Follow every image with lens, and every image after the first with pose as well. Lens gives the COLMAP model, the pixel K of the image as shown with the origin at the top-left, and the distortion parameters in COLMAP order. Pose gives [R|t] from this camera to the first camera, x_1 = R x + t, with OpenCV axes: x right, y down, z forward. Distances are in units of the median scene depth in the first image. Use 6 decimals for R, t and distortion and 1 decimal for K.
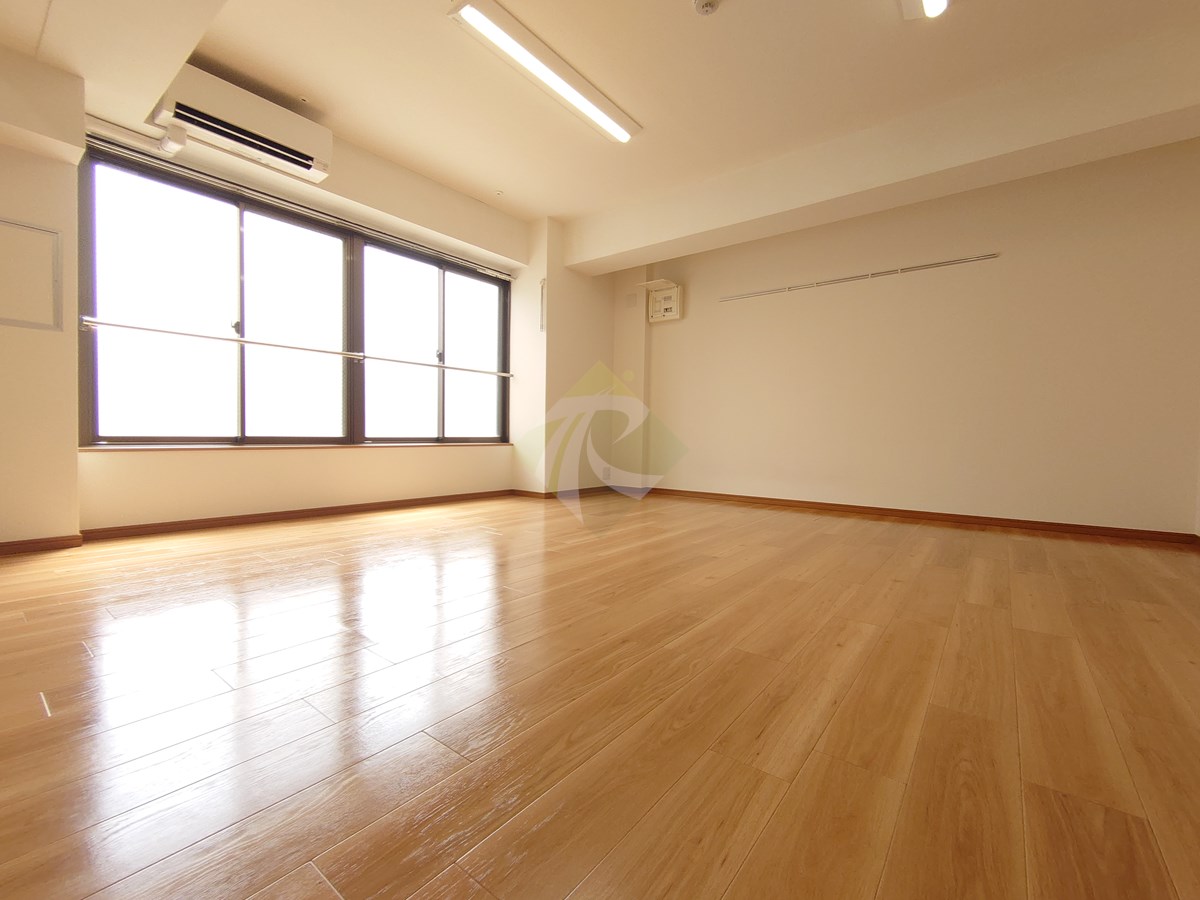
lens RADIAL K [[518.8, 0, 600.0], [0, 518.8, 450.0], [0, 0, 1]] dist [0.002805, 0.000070]
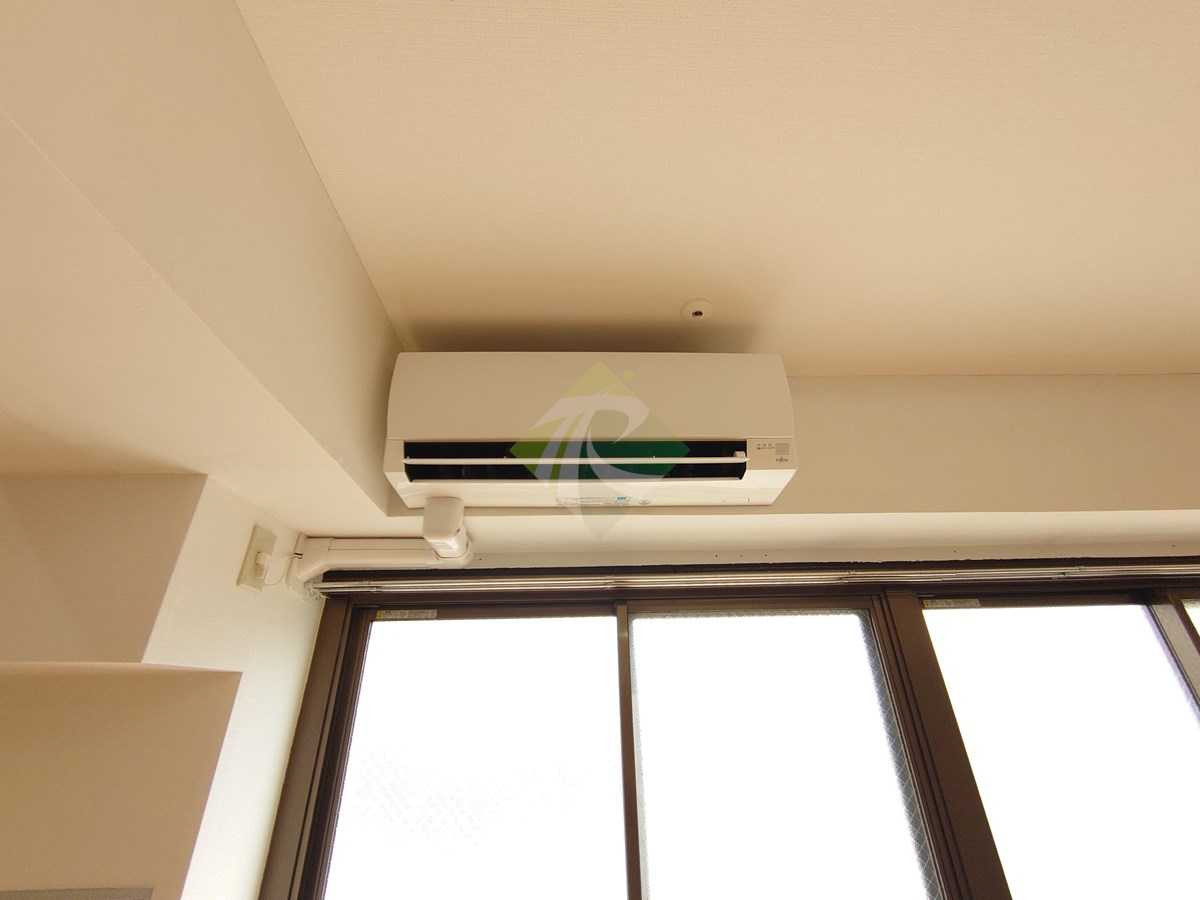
lens RADIAL K [[518.8, 0, 600.0], [0, 518.8, 450.0], [0, 0, 1]] dist [0.002805, 0.000070]
pose [[0.643175, -0.380598, -0.664432, -0.388583], [0.011716, 0.872514, -0.488449, -0.391542], [0.765629, 0.306374, 0.565638, 0.733994]]
